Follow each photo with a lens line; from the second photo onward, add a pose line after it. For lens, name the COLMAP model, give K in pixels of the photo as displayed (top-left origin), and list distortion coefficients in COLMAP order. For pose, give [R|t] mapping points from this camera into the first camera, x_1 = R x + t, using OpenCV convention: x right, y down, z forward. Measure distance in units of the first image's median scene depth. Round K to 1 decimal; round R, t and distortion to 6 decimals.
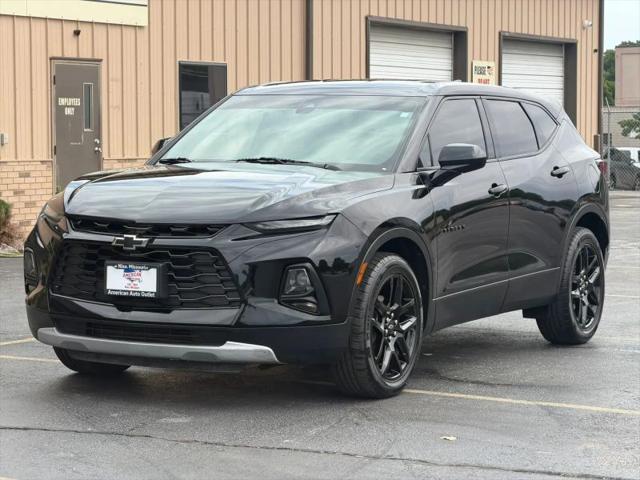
lens RADIAL K [[2039.0, 0, 320.0], [0, 2039.0, 240.0], [0, 0, 1]] dist [0.232191, 0.017303]
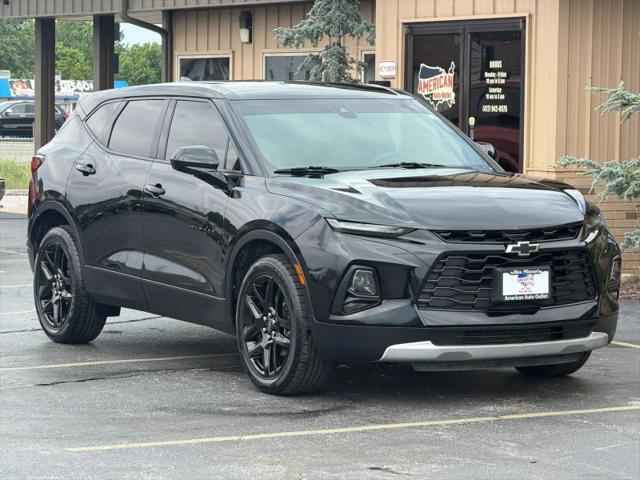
lens RADIAL K [[2241.4, 0, 320.0], [0, 2241.4, 240.0], [0, 0, 1]] dist [0.205296, 1.854949]
pose [[0.534631, -0.072855, 0.841939, -1.110418], [0.059331, 0.997054, 0.048602, -0.064935], [-0.843000, 0.023969, 0.537379, 0.467817]]
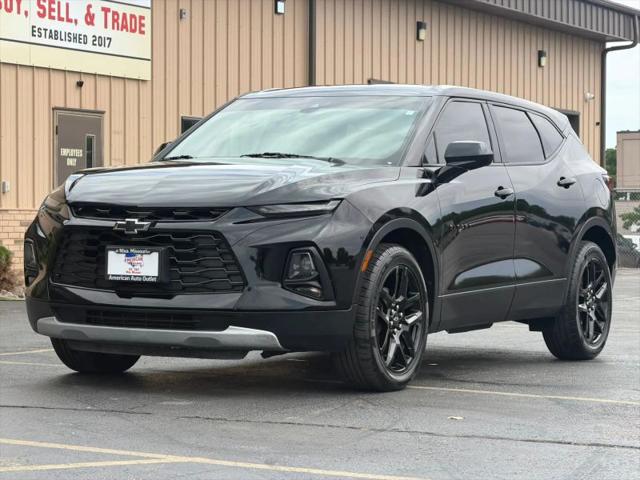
lens RADIAL K [[2039.0, 0, 320.0], [0, 2039.0, 240.0], [0, 0, 1]] dist [0.232191, 0.017303]
pose [[0.999993, 0.003724, -0.000603, -0.001576], [-0.003748, 0.998853, -0.047740, 0.054099], [0.000424, 0.047742, 0.998860, 0.016711]]
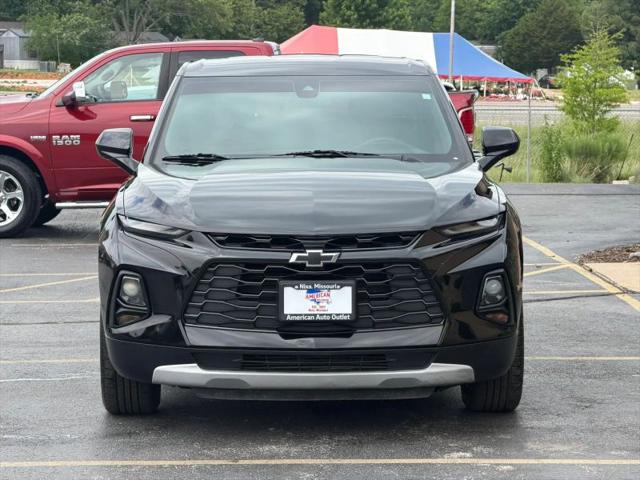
lens RADIAL K [[2161.9, 0, 320.0], [0, 2161.9, 240.0], [0, 0, 1]] dist [0.227489, 1.548443]
pose [[0.871818, -0.060970, 0.486021, -0.532373], [0.048214, 0.998086, 0.038723, -0.041726], [-0.487452, -0.010327, 0.873089, 0.199428]]
